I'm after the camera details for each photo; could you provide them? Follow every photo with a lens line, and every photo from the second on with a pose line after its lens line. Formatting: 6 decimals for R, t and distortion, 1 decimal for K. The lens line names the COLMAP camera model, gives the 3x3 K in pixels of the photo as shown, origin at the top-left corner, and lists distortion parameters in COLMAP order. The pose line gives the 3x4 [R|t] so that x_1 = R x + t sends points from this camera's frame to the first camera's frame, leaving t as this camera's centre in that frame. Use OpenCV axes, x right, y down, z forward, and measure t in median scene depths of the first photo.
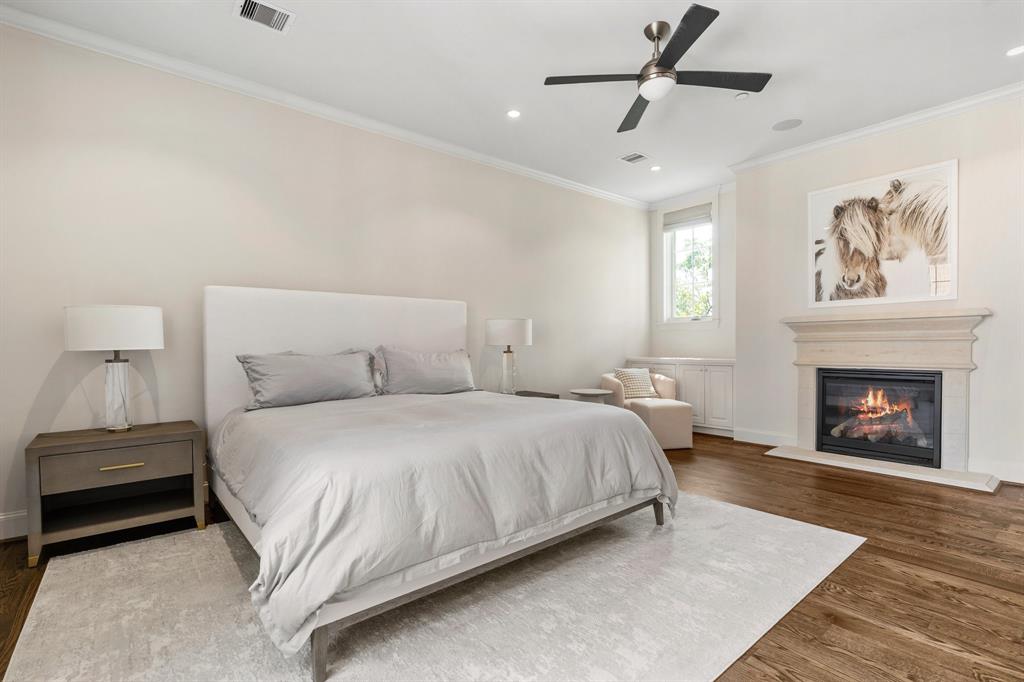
lens RADIAL K [[473.4, 0, 513.2], [0, 473.4, 344.2], [0, 0, 1]] dist [-0.001025, -0.000114]
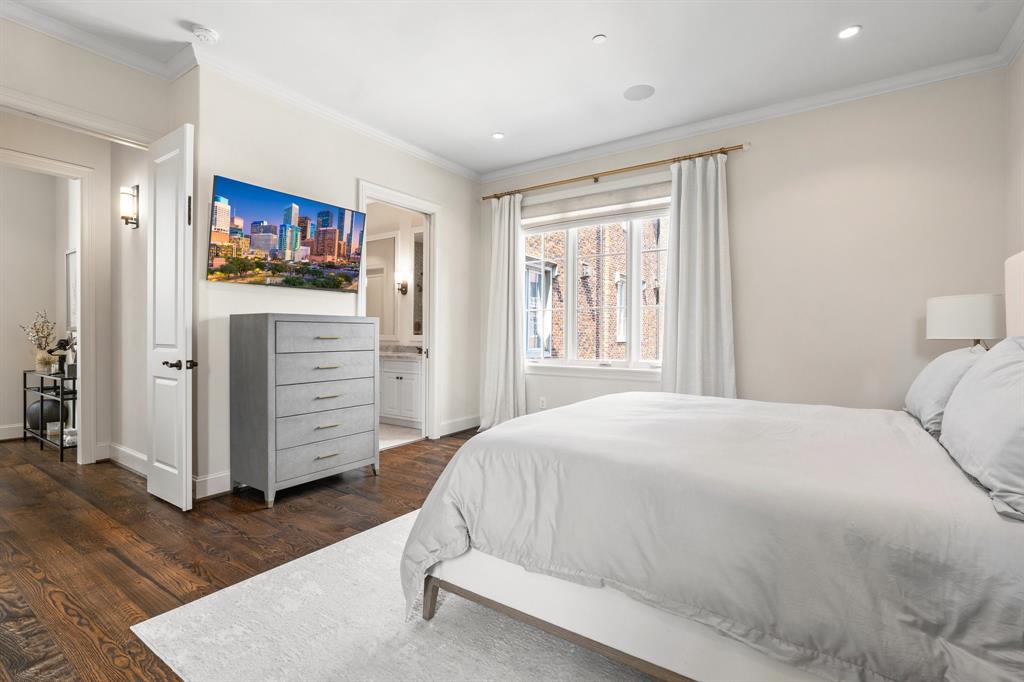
lens RADIAL K [[473.4, 0, 509.4], [0, 473.4, 339.0], [0, 0, 1]] dist [-0.001025, -0.000114]
pose [[-0.962450, -0.000086, -0.271460, 0.512534], [-0.002724, 0.999953, 0.009338, -0.007717], [0.271446, 0.009726, -0.962404, 2.218143]]
